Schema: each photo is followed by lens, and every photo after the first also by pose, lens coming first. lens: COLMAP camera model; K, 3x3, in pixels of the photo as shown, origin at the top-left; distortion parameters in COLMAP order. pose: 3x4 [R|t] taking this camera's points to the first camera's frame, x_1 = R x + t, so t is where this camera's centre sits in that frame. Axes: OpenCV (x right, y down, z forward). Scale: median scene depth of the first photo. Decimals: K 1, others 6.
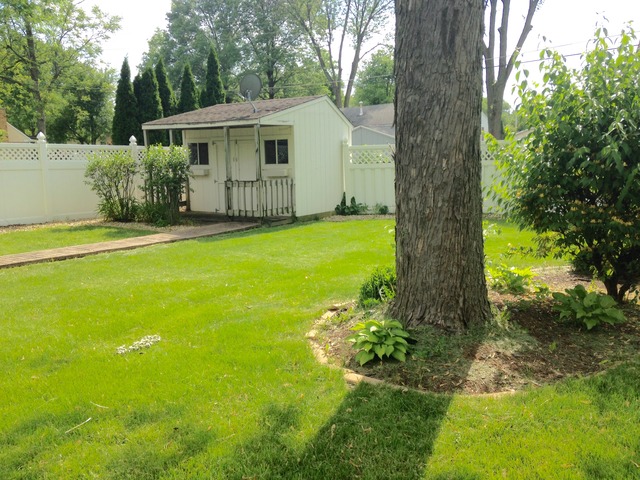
lens RADIAL K [[593.6, 0, 320.0], [0, 593.6, 240.0], [0, 0, 1]] dist [0.132913, -0.211617]
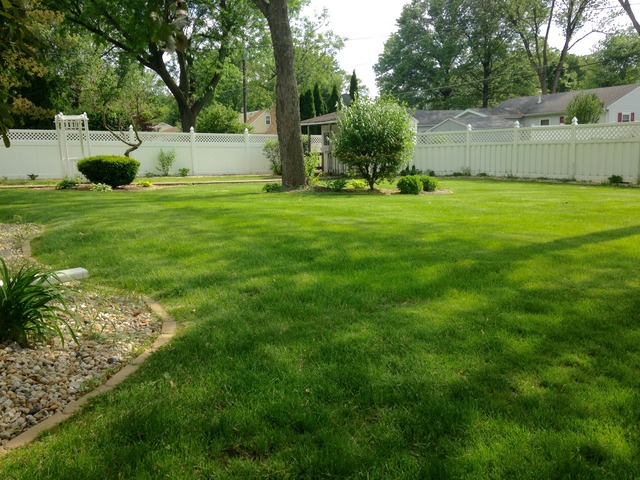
lens RADIAL K [[593.6, 0, 320.0], [0, 593.6, 240.0], [0, 0, 1]] dist [0.132913, -0.211617]
pose [[0.905387, 0.072375, -0.418374, 0.140017], [-0.061276, 0.997322, 0.039922, 0.021941], [0.420143, -0.010508, 0.907397, -0.156688]]
